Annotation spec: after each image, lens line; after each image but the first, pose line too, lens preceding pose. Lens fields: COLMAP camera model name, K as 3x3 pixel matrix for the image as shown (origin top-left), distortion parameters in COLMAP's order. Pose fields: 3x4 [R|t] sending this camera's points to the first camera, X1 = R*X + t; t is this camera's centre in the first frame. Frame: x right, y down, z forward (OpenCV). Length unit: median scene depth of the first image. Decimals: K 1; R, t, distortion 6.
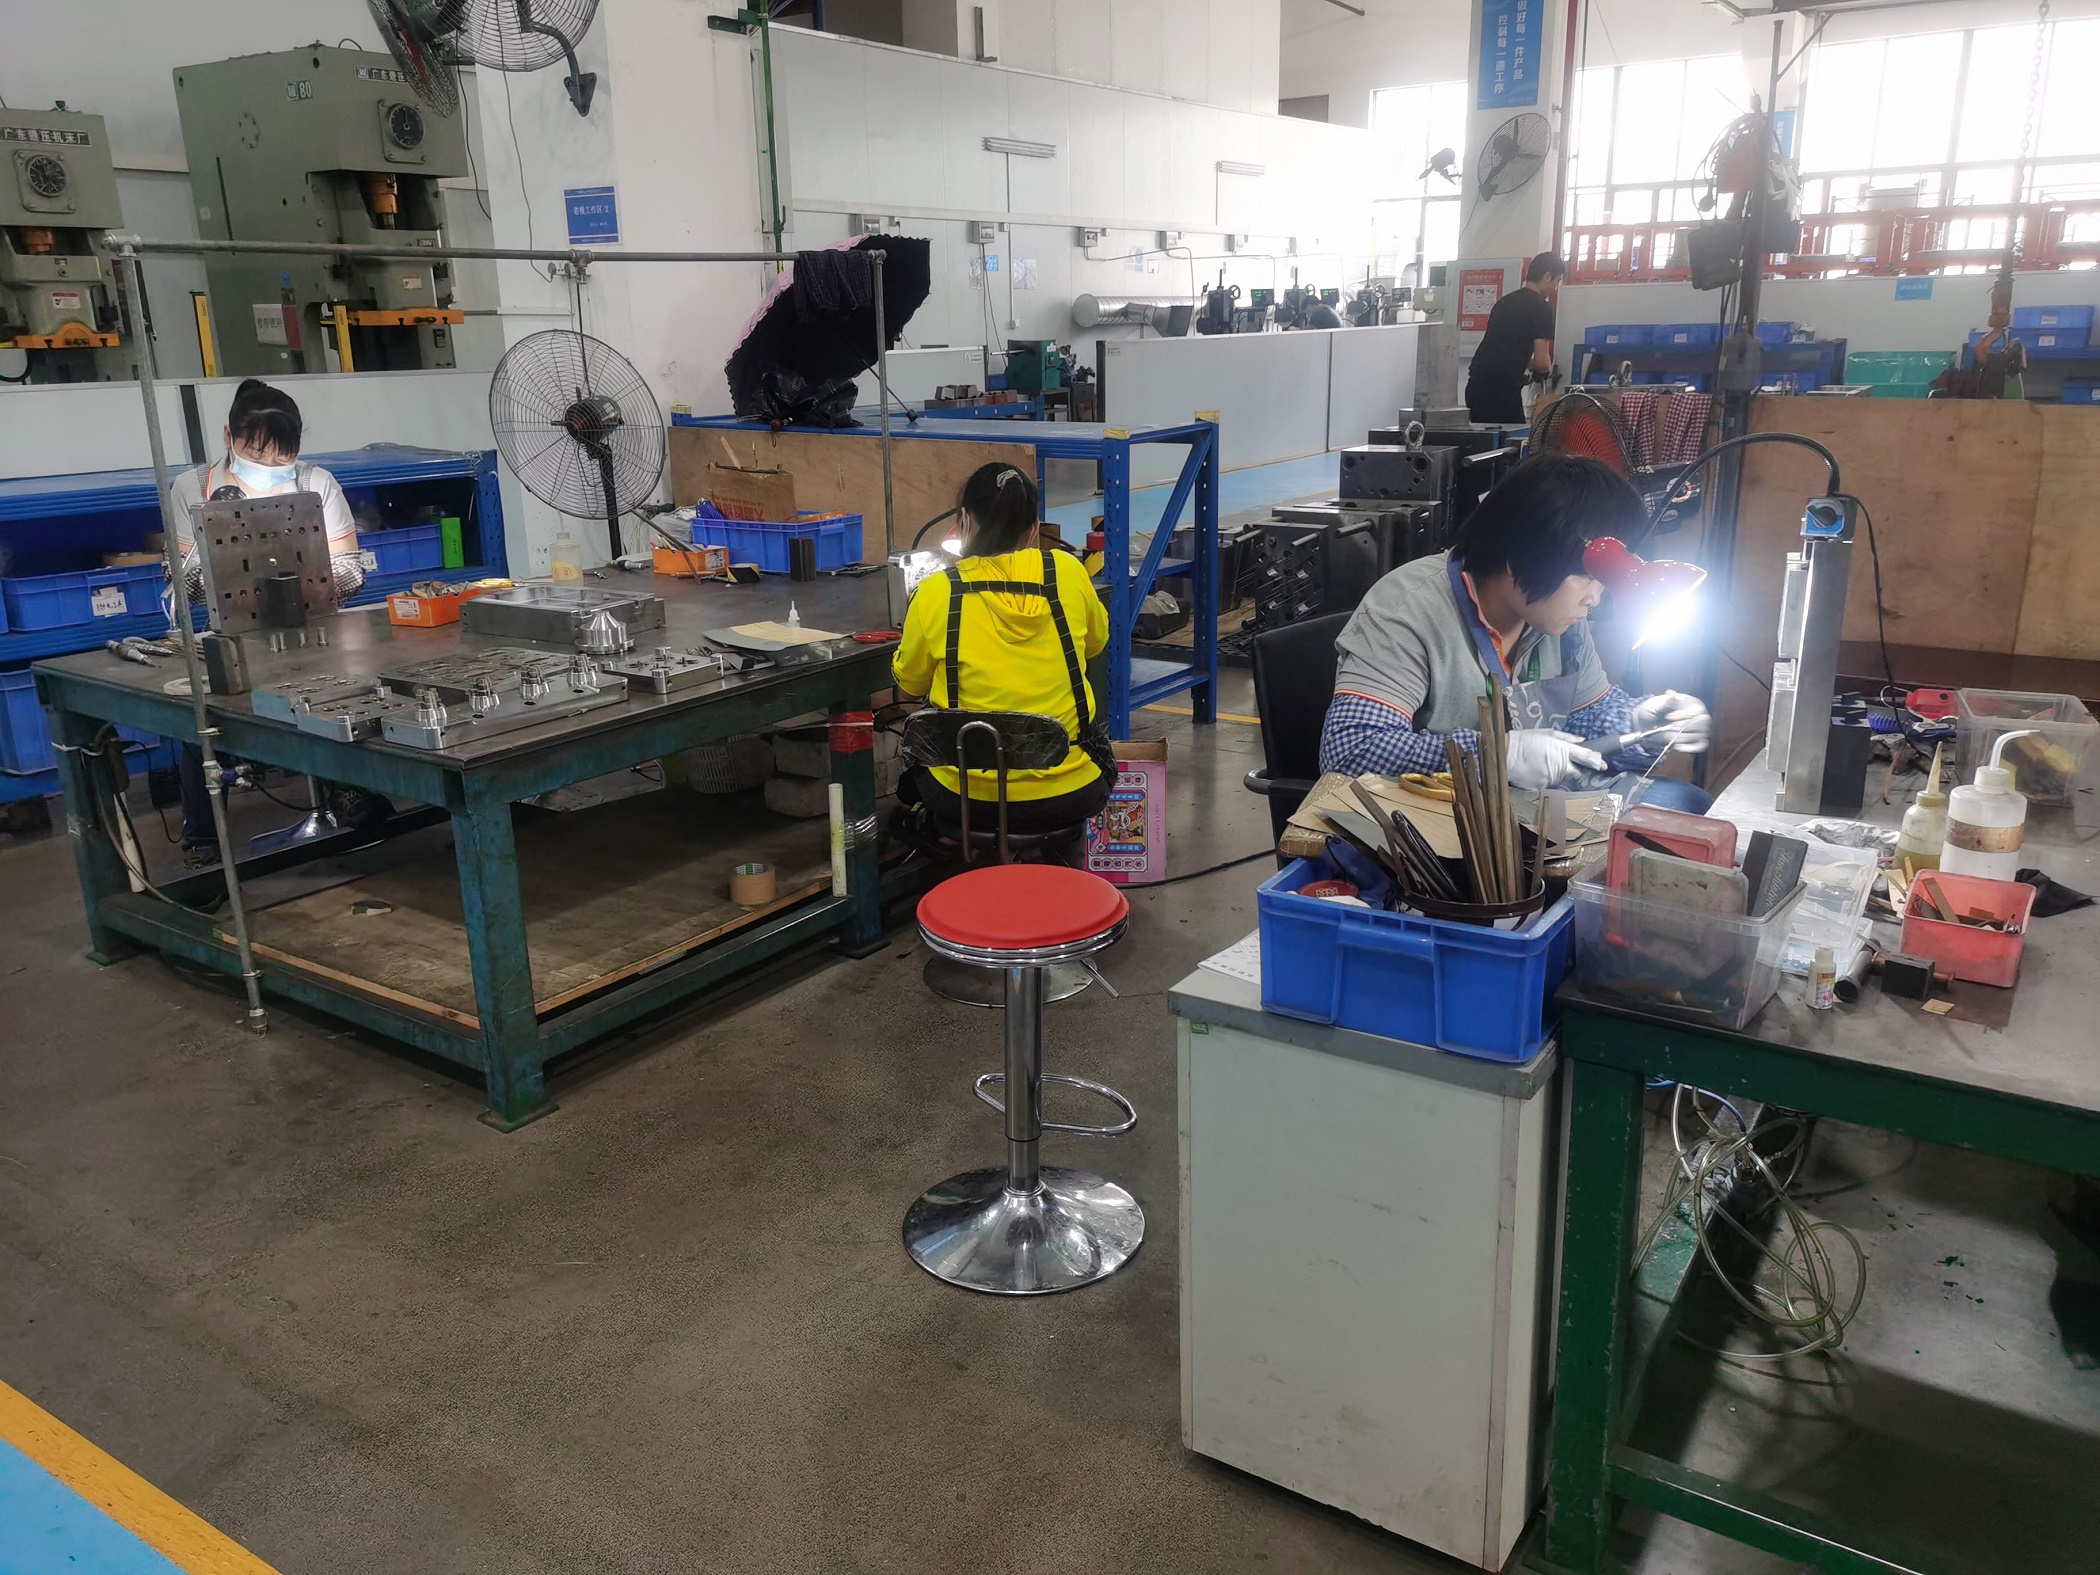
lens RADIAL K [[1633.6, 0, 1050.0], [0, 1633.6, 787.5], [0, 0, 1]] dist [0.037396, -0.007447]
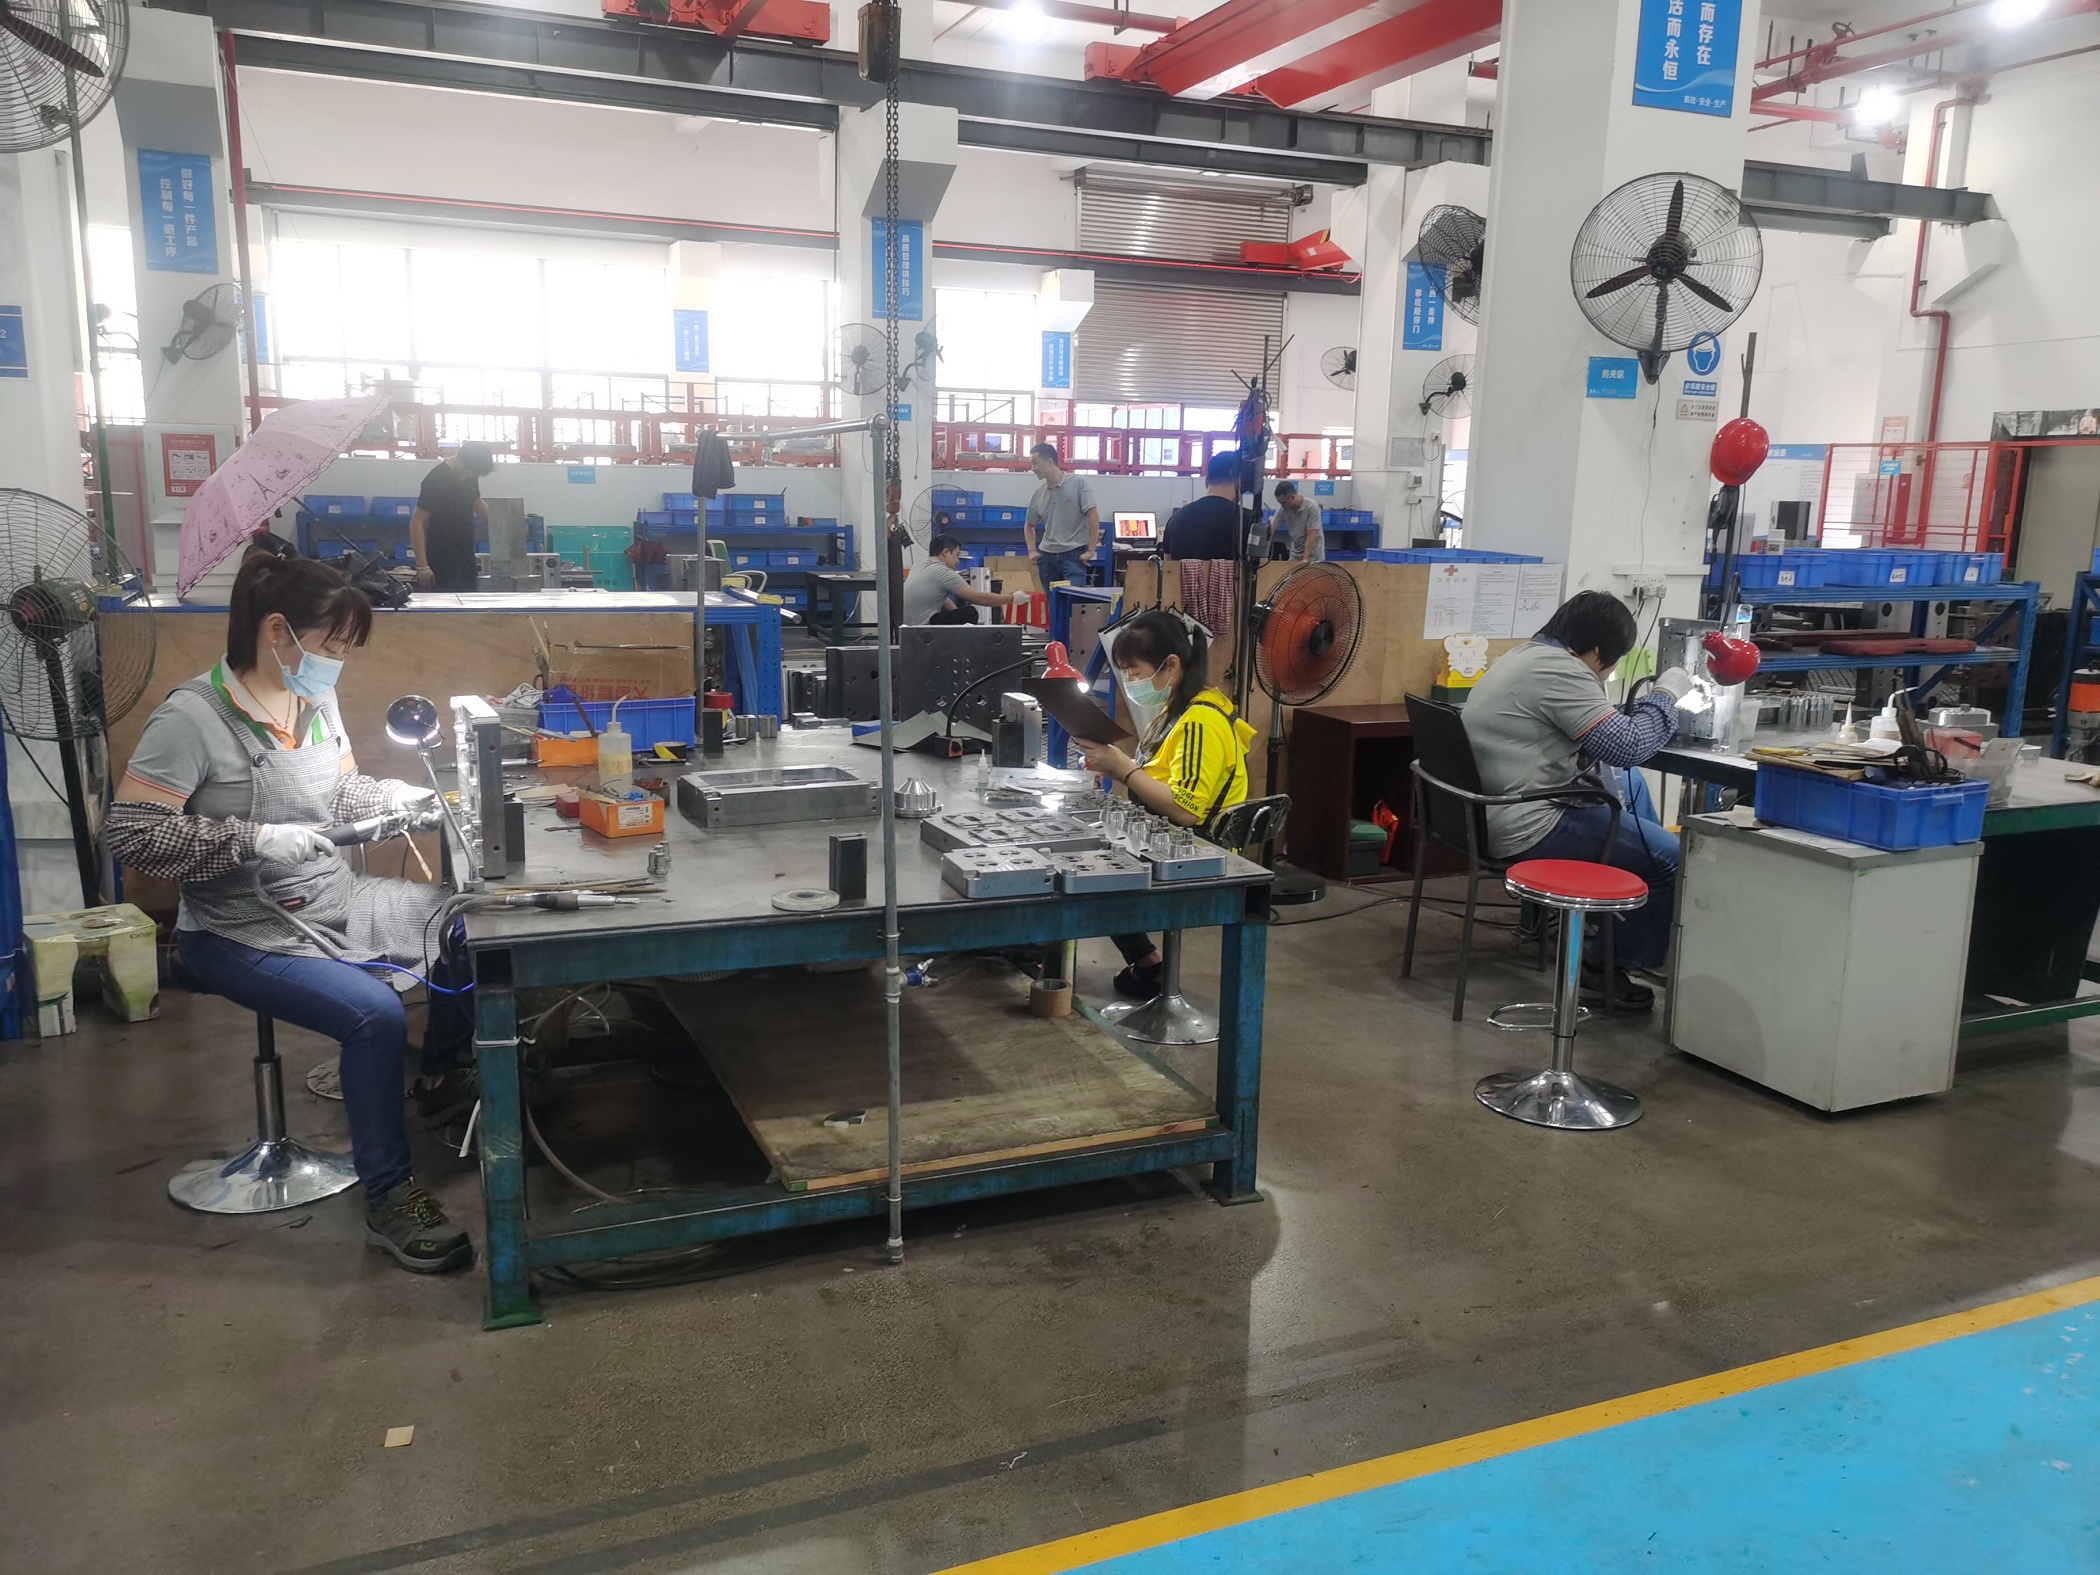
lens RADIAL K [[1633.6, 0, 1050.0], [0, 1633.6, 787.5], [0, 0, 1]] dist [0.037396, -0.007447]
pose [[0.534389, -0.128606, 0.835398, -0.827374], [0.208664, 0.977839, 0.017056, -0.076307], [-0.819078, 0.165202, 0.549381, 0.276568]]
